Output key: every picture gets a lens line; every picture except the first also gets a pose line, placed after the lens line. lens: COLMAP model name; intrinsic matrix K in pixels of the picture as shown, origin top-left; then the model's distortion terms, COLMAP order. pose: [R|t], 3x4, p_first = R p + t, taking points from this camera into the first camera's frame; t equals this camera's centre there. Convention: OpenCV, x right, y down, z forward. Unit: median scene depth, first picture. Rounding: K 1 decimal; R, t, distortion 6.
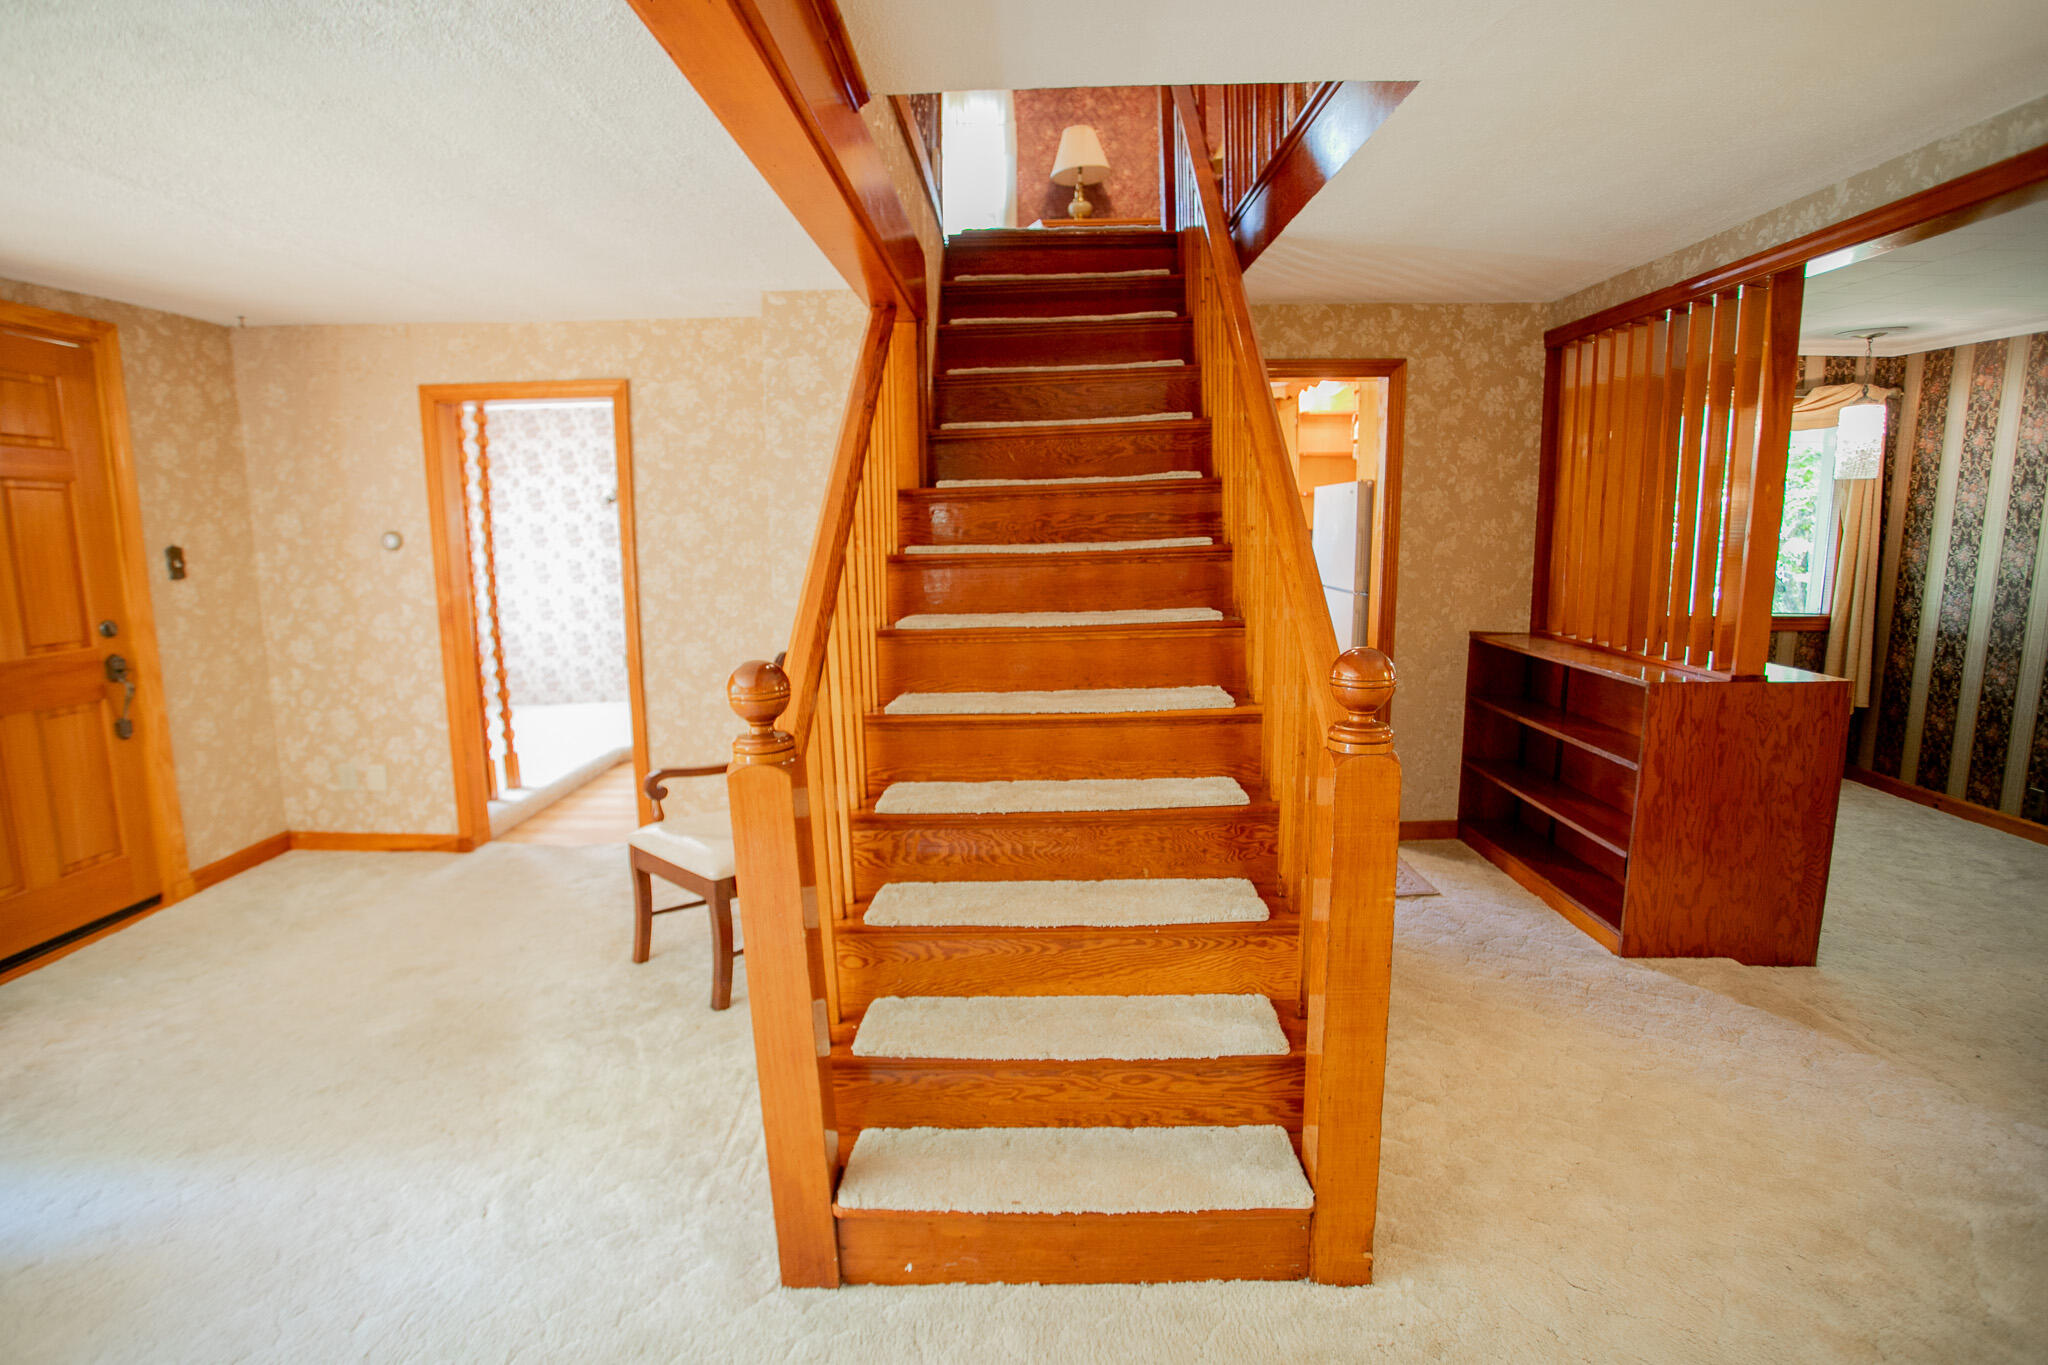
lens RADIAL K [[994.6, 0, 1020.1], [0, 994.6, 682.4], [0, 0, 1]] dist [-0.081349, 0.036494]
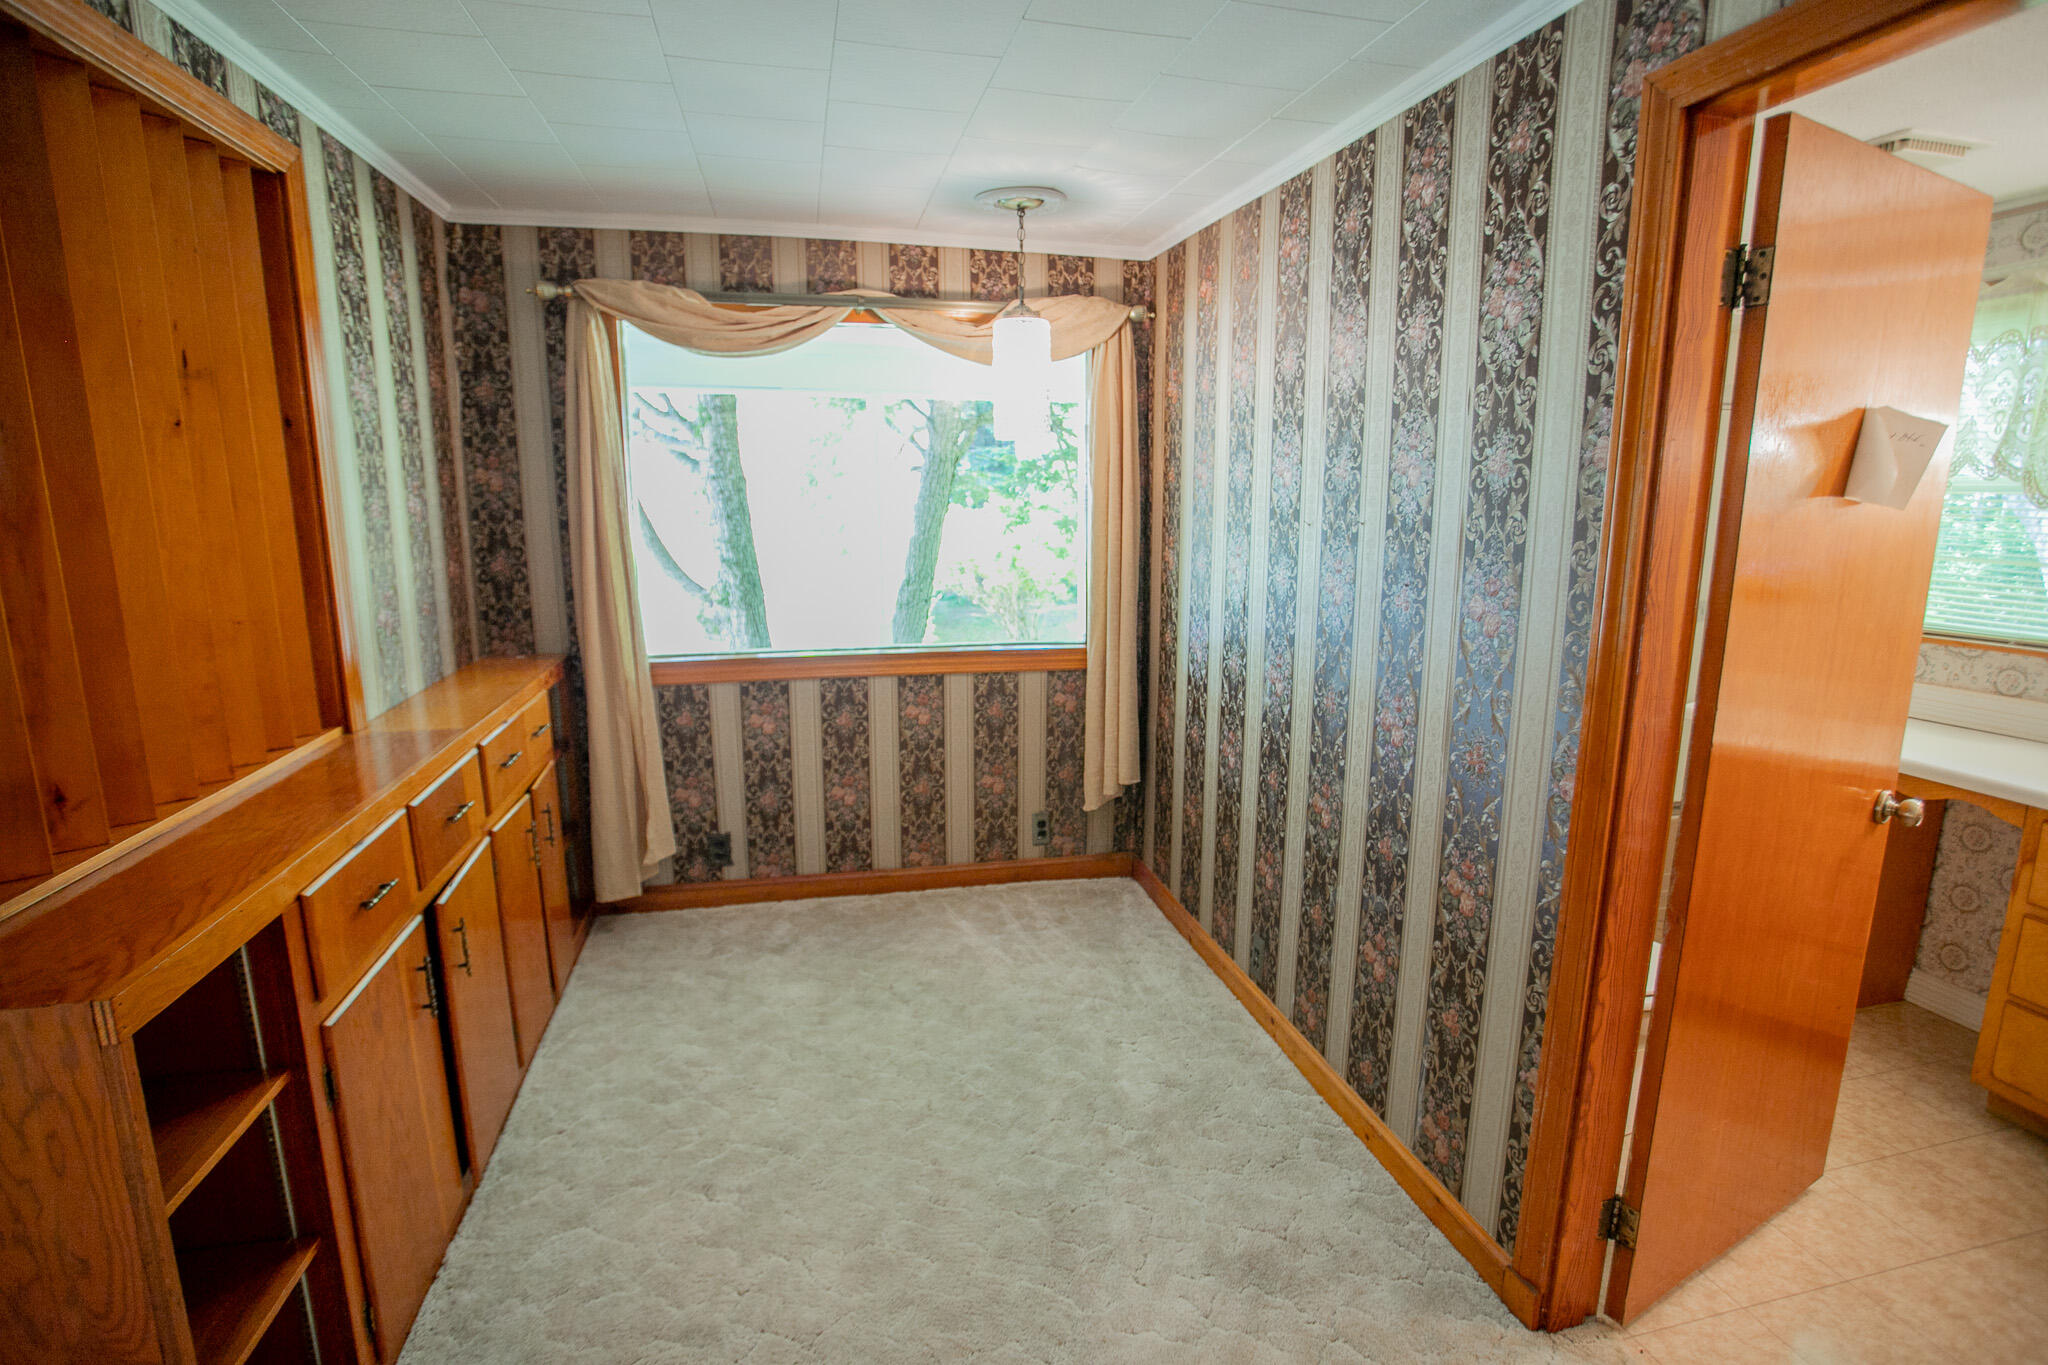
lens RADIAL K [[994.6, 0, 1020.1], [0, 994.6, 682.4], [0, 0, 1]] dist [-0.081349, 0.036494]
pose [[0.974044, -0.031663, 0.224133, 0.784980], [0.026379, 0.999300, 0.026533, -0.079278], [-0.224816, -0.019932, 0.974197, 0.403981]]
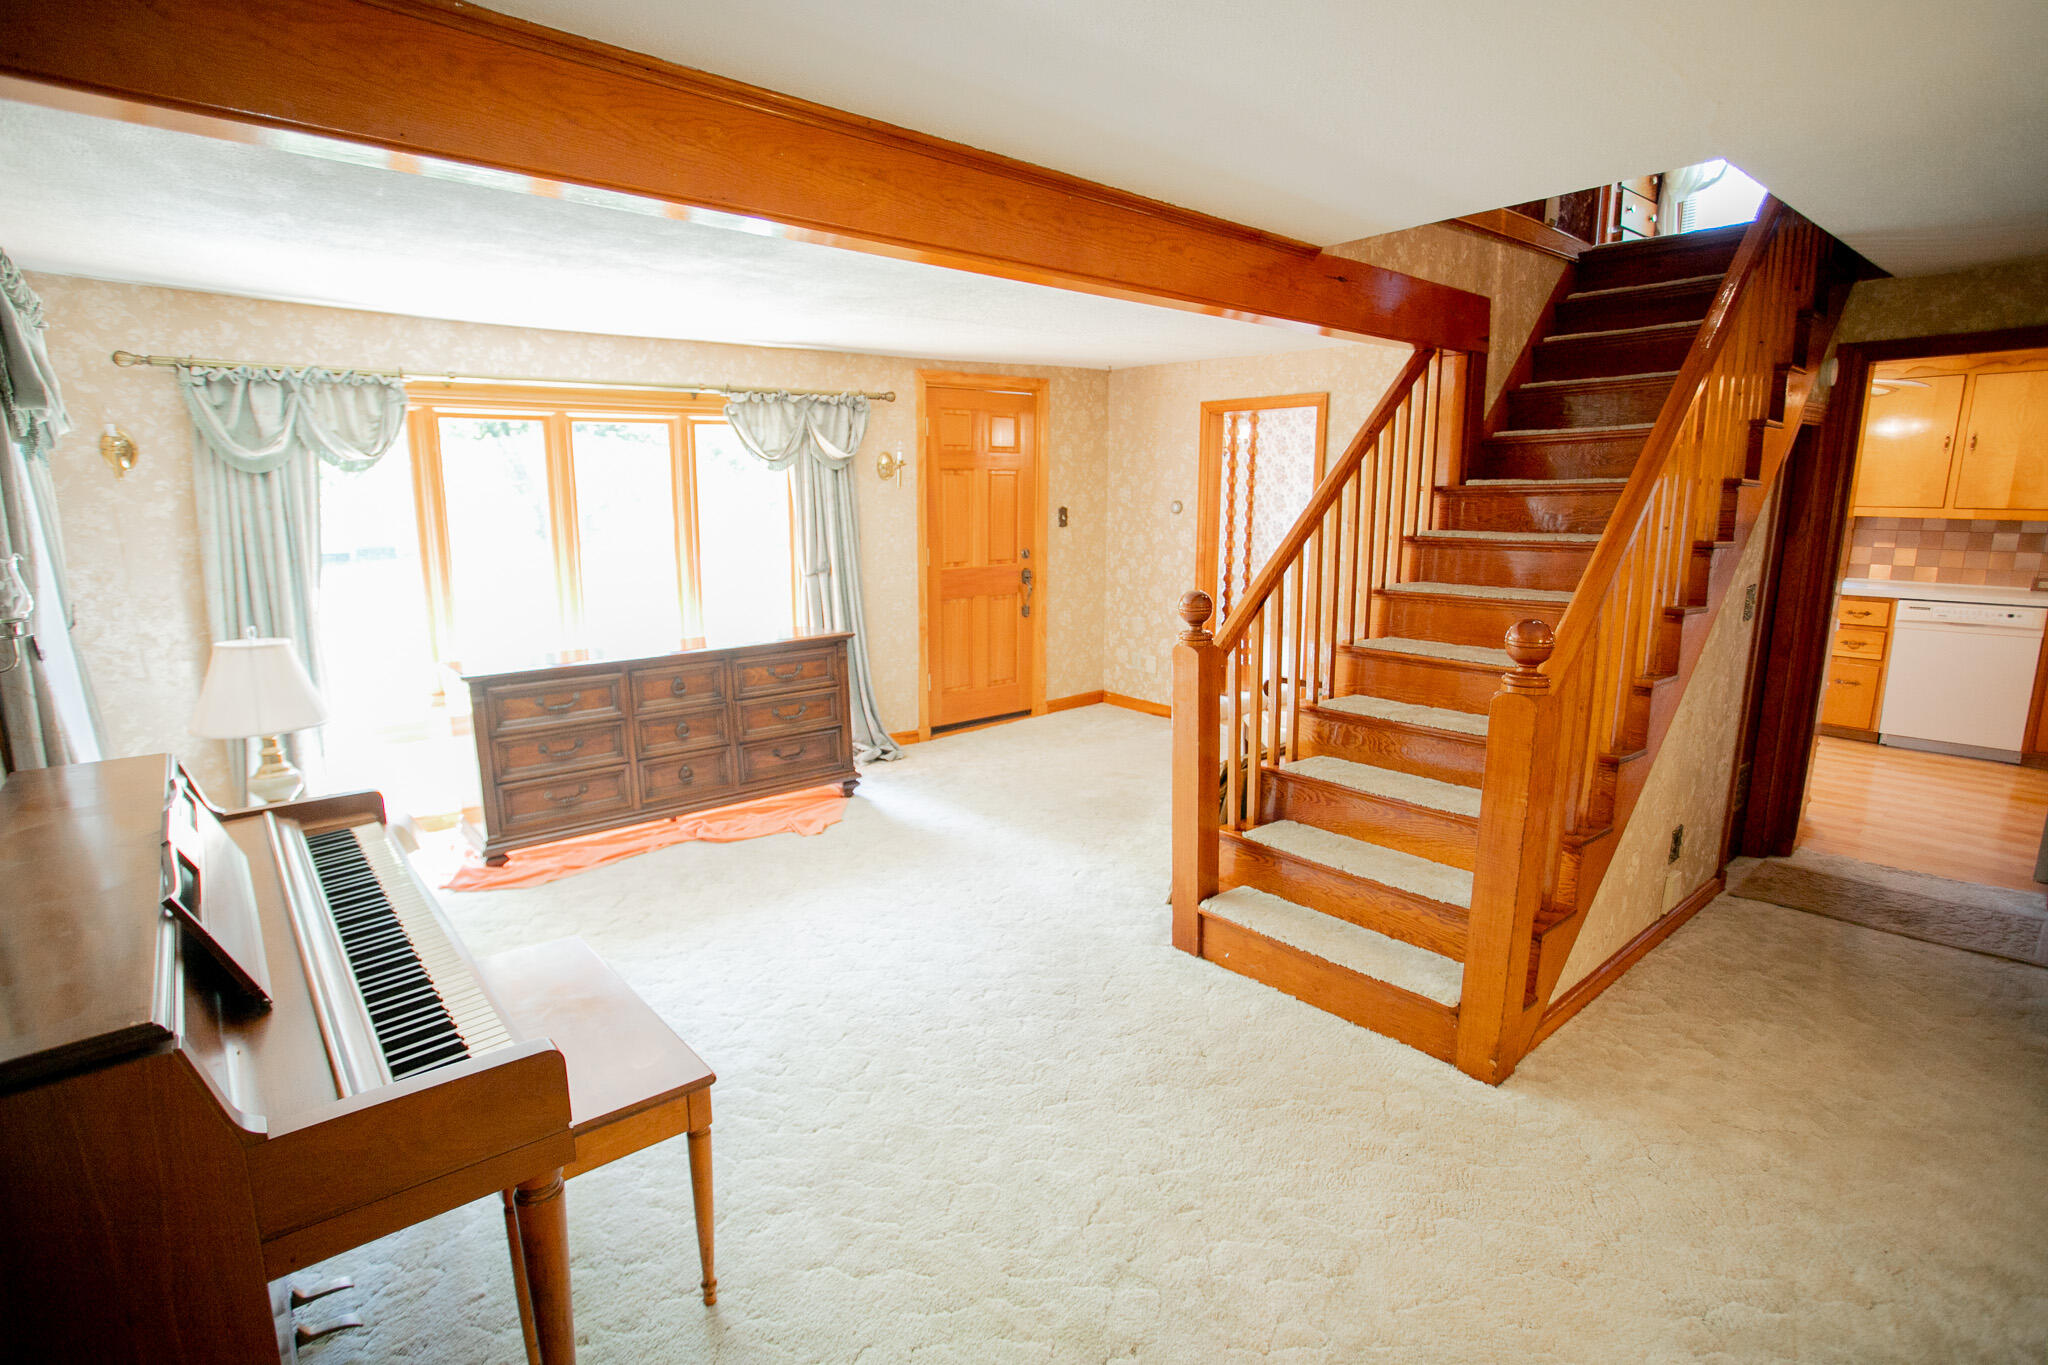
lens RADIAL K [[994.6, 0, 1020.1], [0, 994.6, 682.4], [0, 0, 1]] dist [-0.081349, 0.036494]
pose [[0.651674, 0.153128, -0.742881, 0.387996], [-0.123522, 0.987760, 0.095247, 0.004850], [0.748373, 0.029692, 0.662613, -0.194874]]
